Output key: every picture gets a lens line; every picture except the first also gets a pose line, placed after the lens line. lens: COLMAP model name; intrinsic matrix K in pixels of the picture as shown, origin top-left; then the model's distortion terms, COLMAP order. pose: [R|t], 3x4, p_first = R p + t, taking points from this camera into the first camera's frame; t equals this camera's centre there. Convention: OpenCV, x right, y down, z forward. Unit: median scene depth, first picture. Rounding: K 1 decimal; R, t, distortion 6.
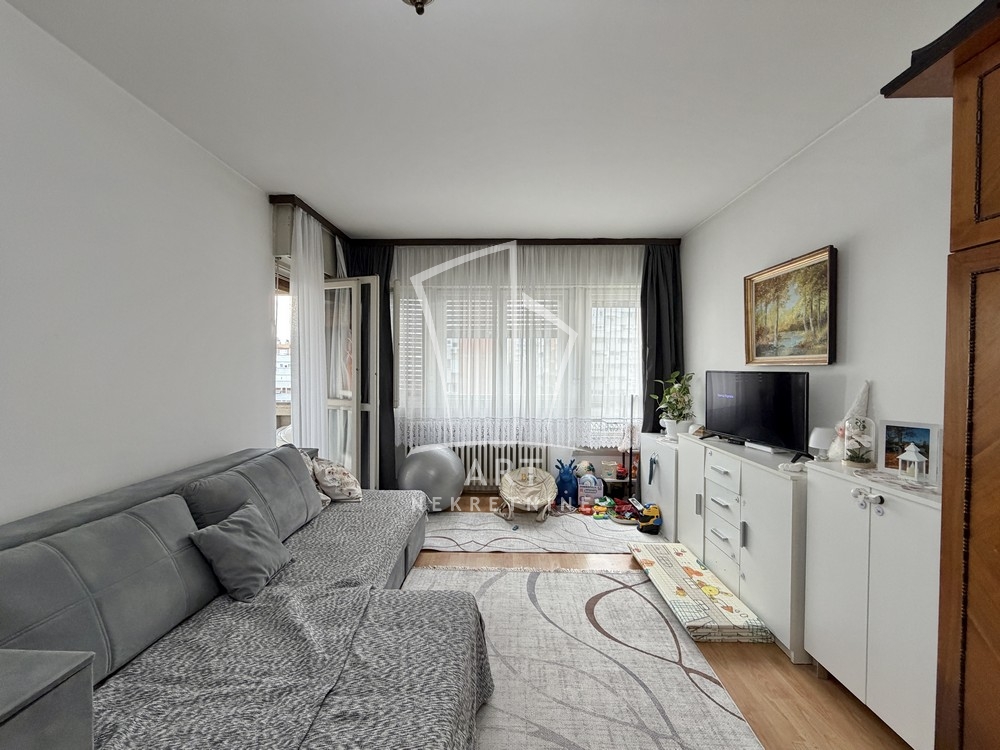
lens RADIAL K [[398.8, 0, 495.2], [0, 398.8, 377.4], [0, 0, 1]] dist [-0.001255, -0.000348]
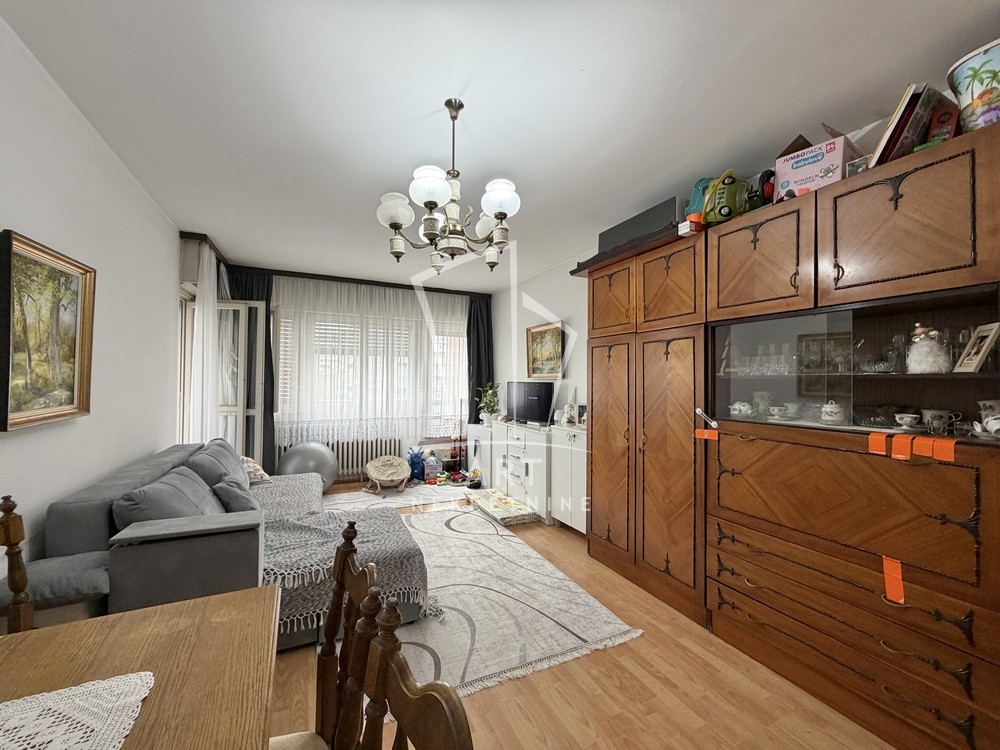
lens RADIAL K [[398.8, 0, 495.2], [0, 398.8, 377.4], [0, 0, 1]] dist [-0.001255, -0.000348]
pose [[0.893423, 0.008260, 0.449141, -0.240250], [0.004546, 0.999613, -0.027427, 0.009994], [-0.449194, 0.026546, 0.893040, -0.421627]]
